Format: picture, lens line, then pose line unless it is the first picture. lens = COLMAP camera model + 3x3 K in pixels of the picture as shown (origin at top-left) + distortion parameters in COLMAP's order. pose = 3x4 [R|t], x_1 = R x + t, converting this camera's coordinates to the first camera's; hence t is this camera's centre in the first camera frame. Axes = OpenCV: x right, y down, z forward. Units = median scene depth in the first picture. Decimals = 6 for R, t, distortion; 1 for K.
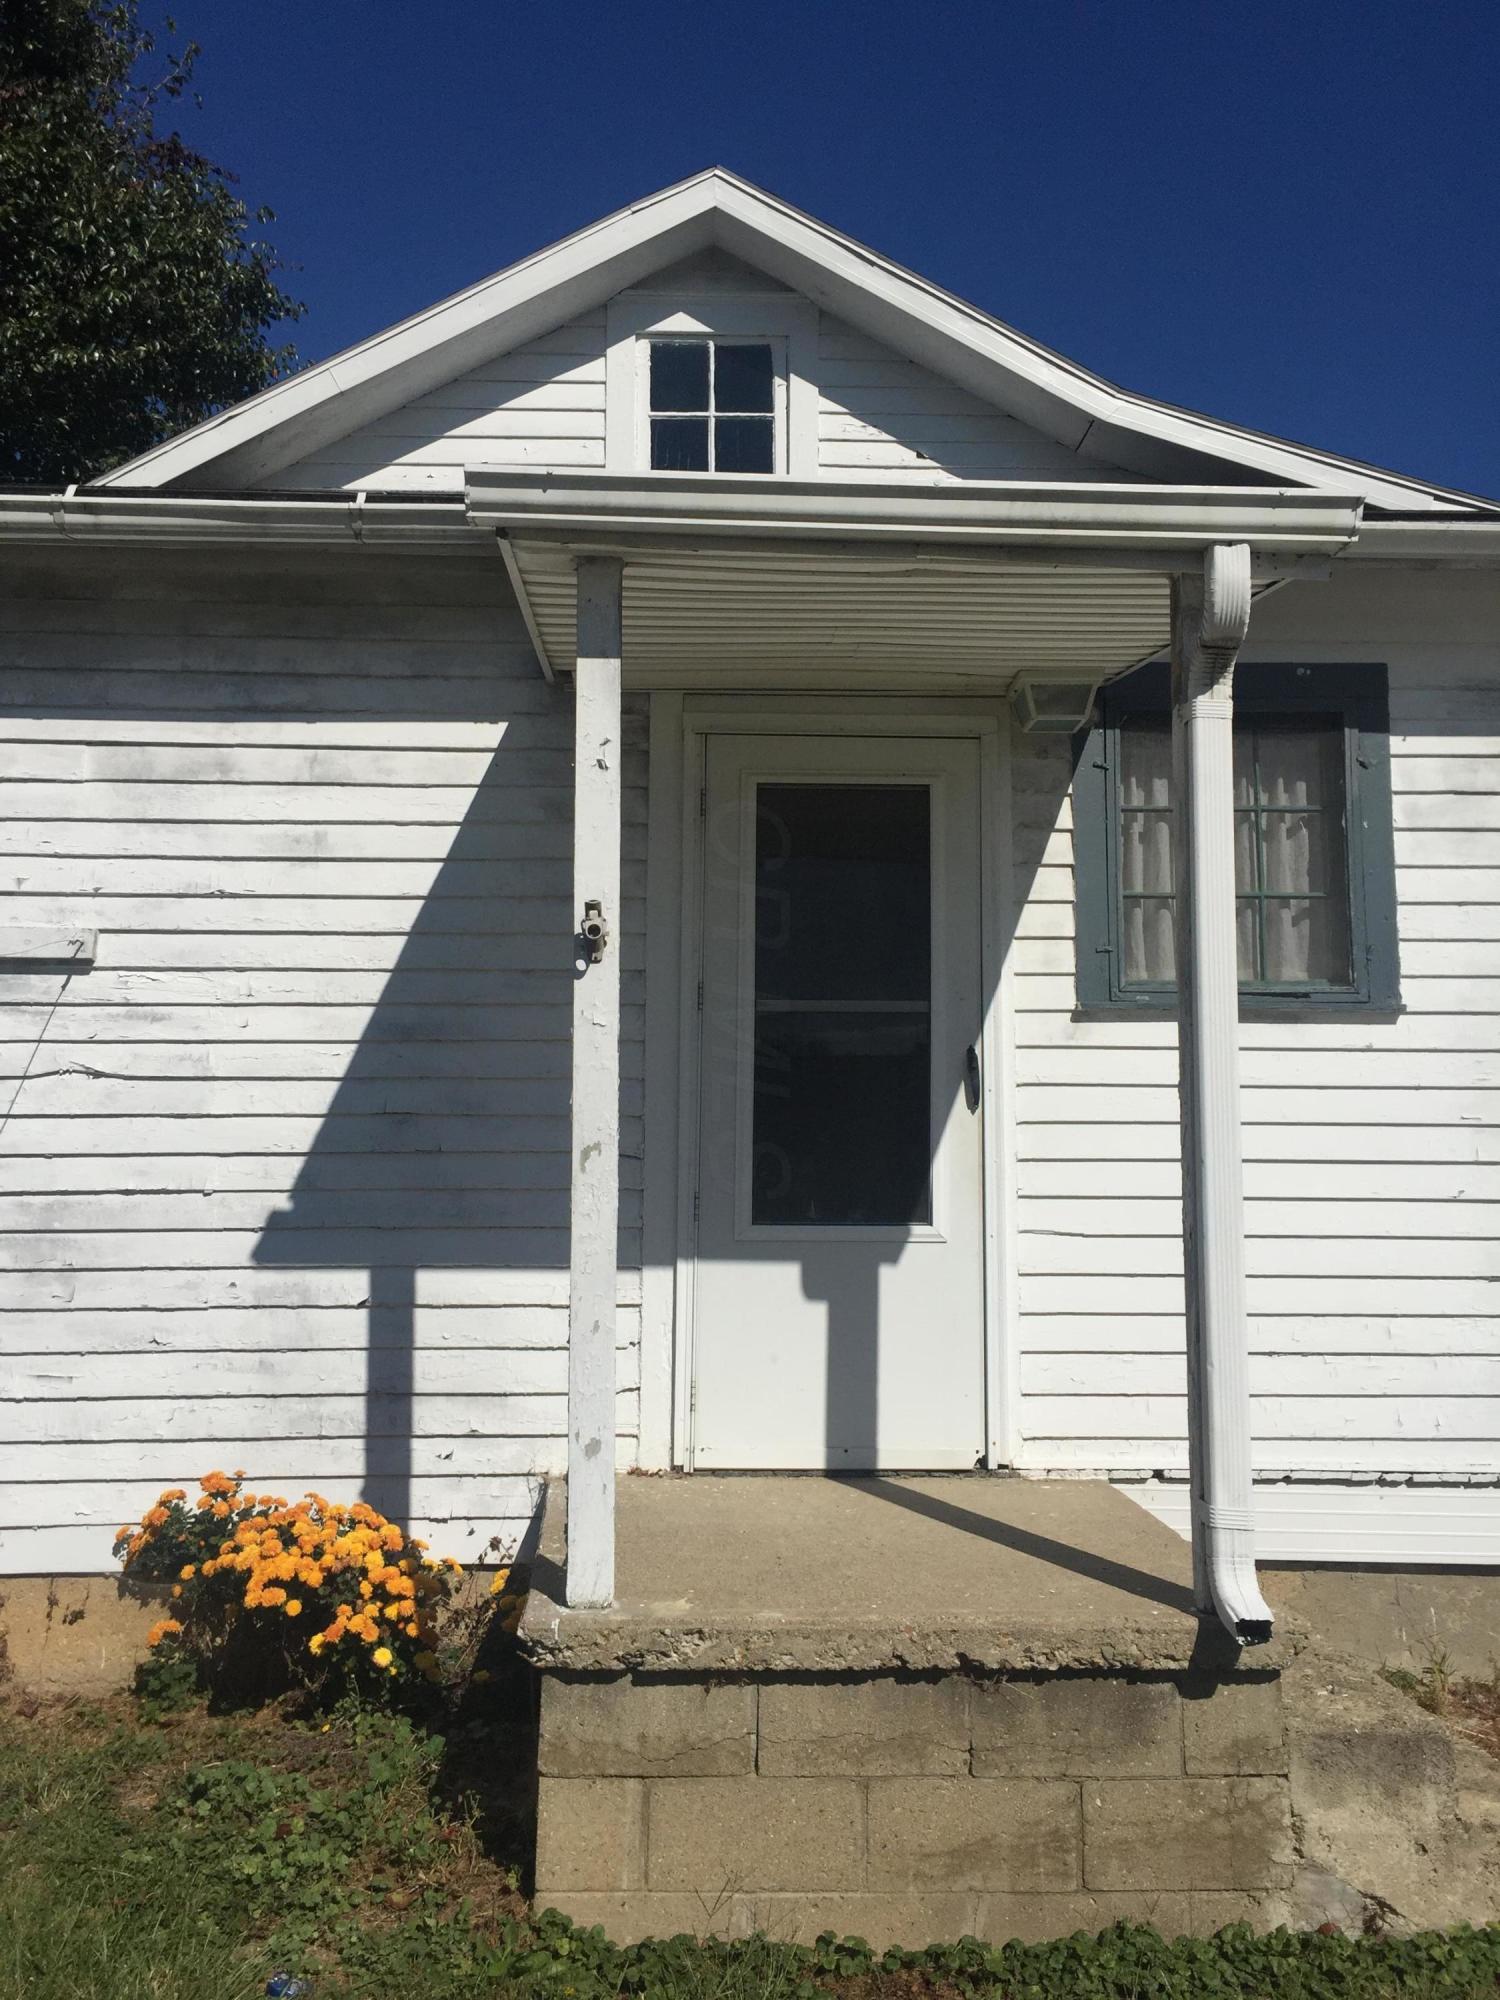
lens RADIAL K [[1696.6, 0, 743.8], [0, 1696.6, 970.2], [0, 0, 1]] dist [0.087687, -0.124634]
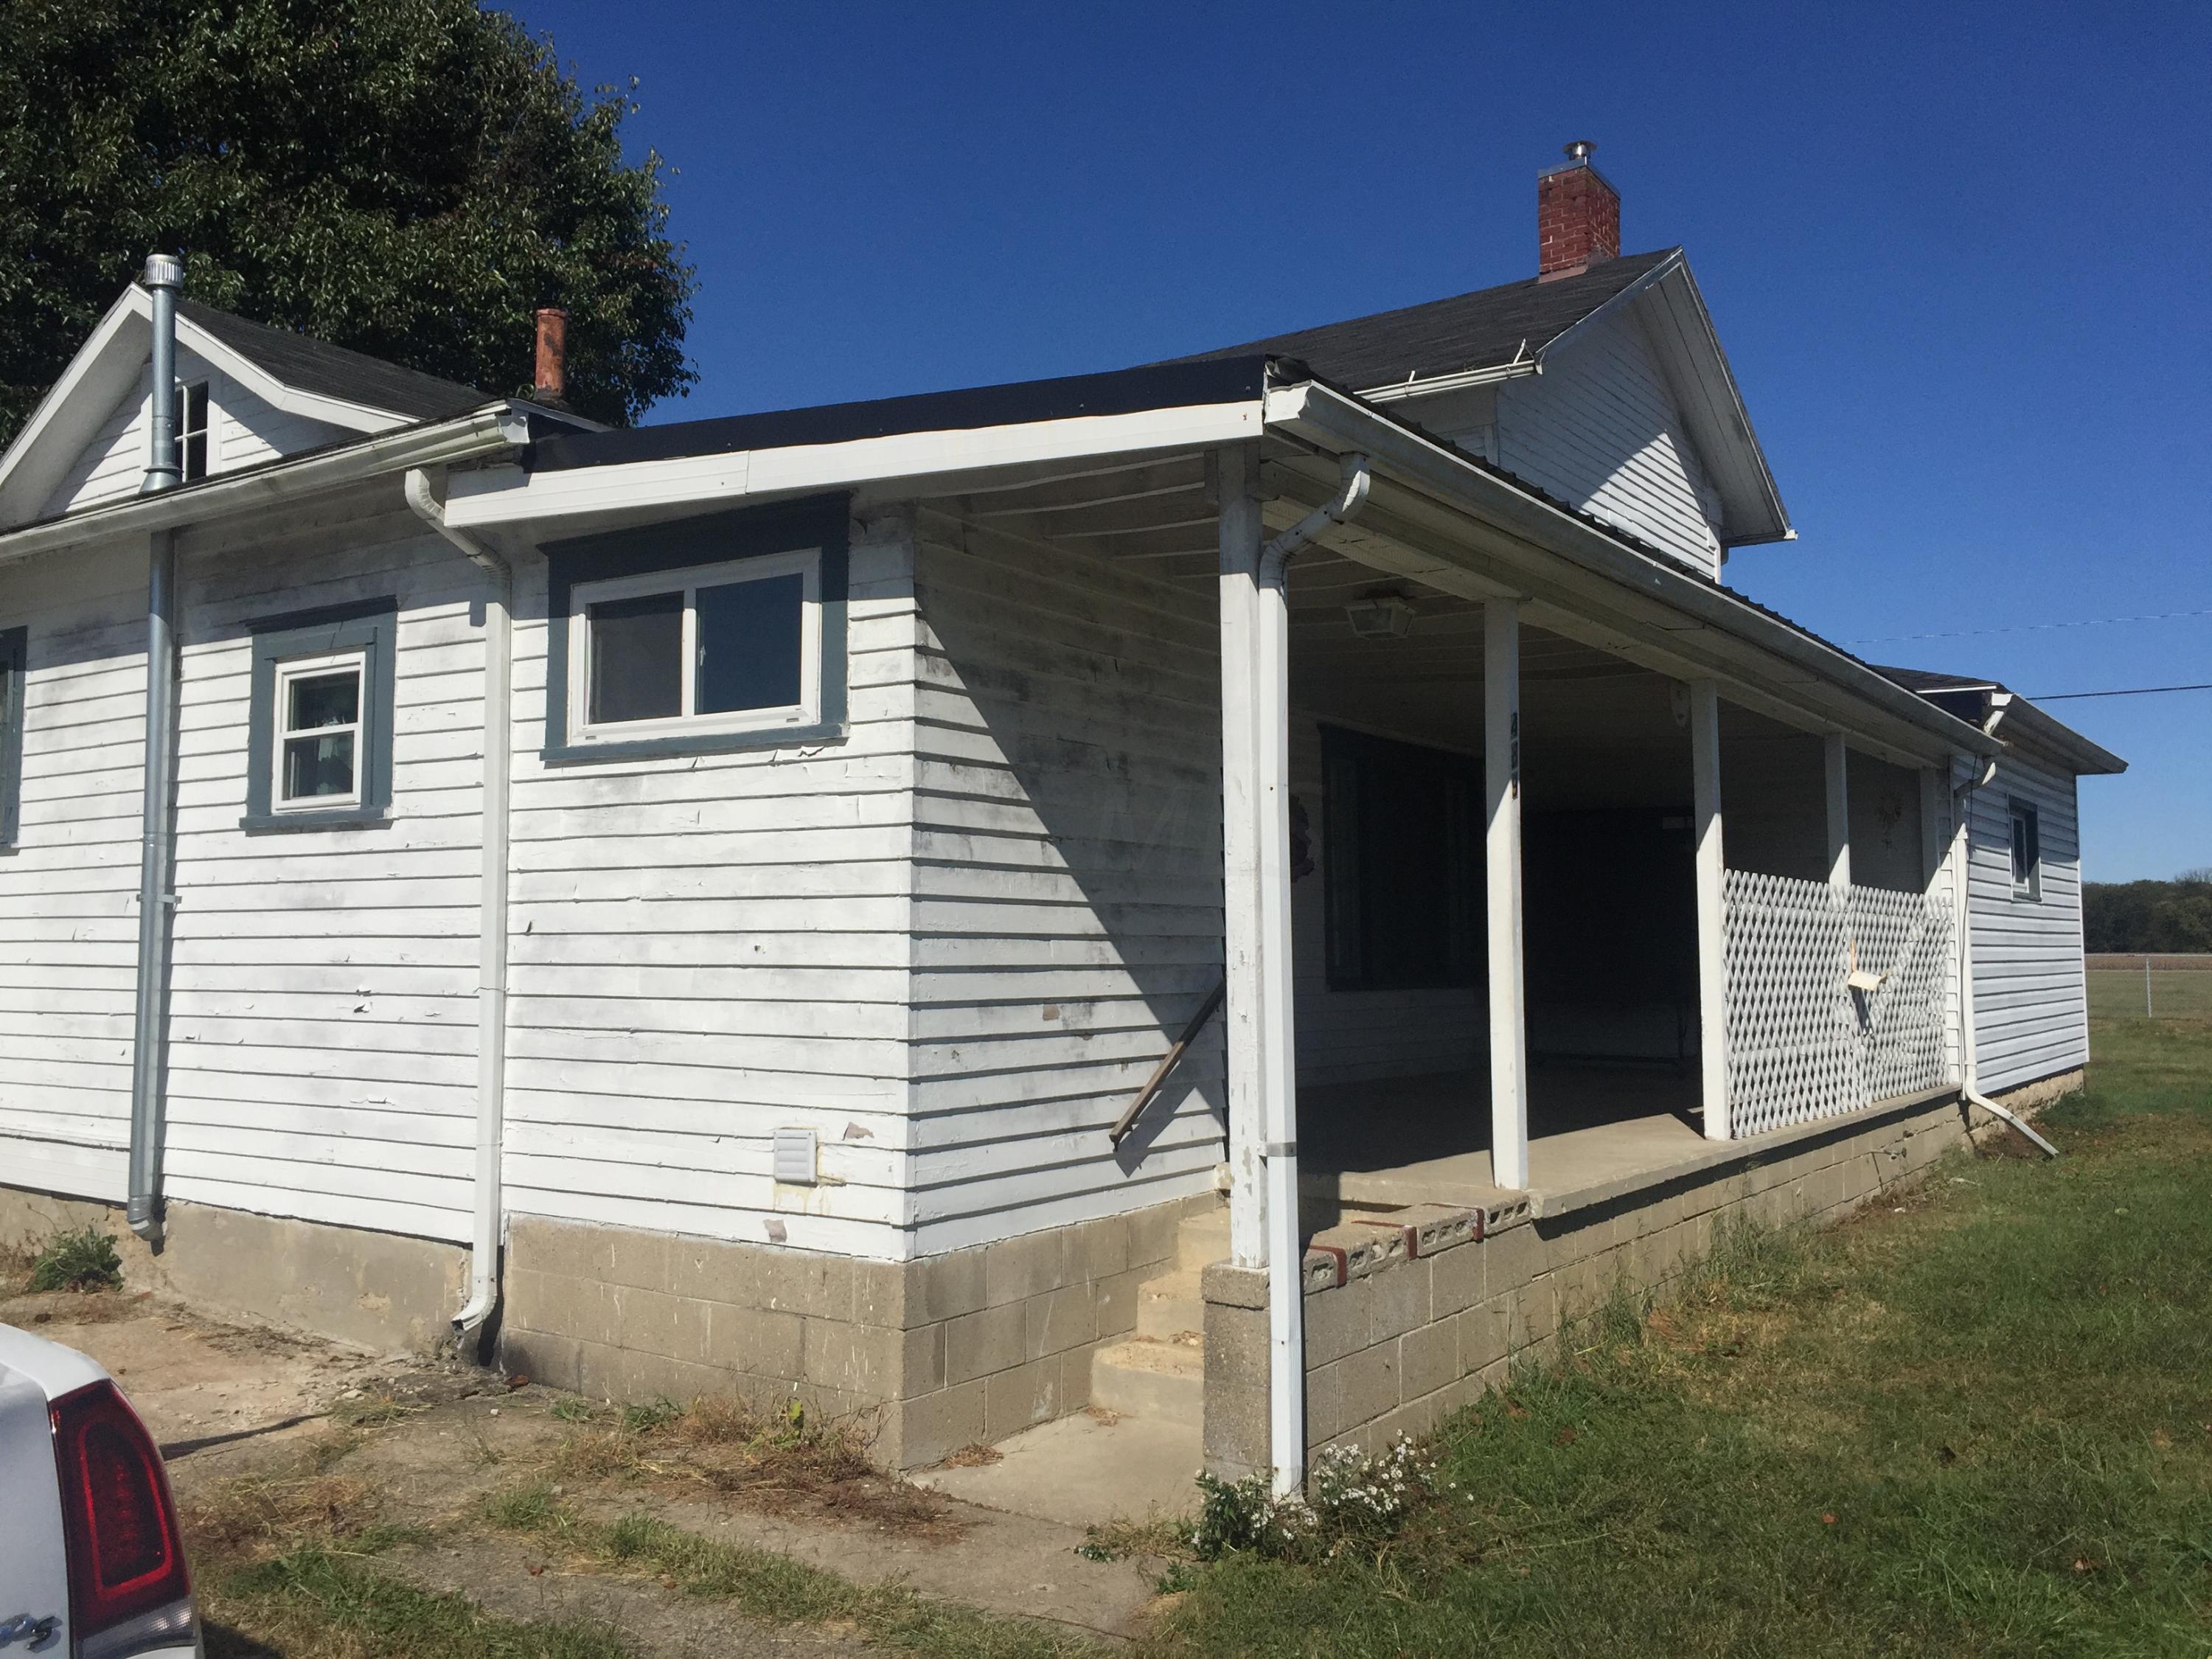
lens RADIAL K [[1876.4, 0, 1101.8], [0, 1876.4, 808.0], [0, 0, 1]] dist [0.087687, -0.124634]
pose [[0.799126, -0.049574, -0.599116, 2.424310], [0.084178, 0.996003, 0.029865, 0.021033], [0.595241, -0.074298, 0.800105, 0.192008]]
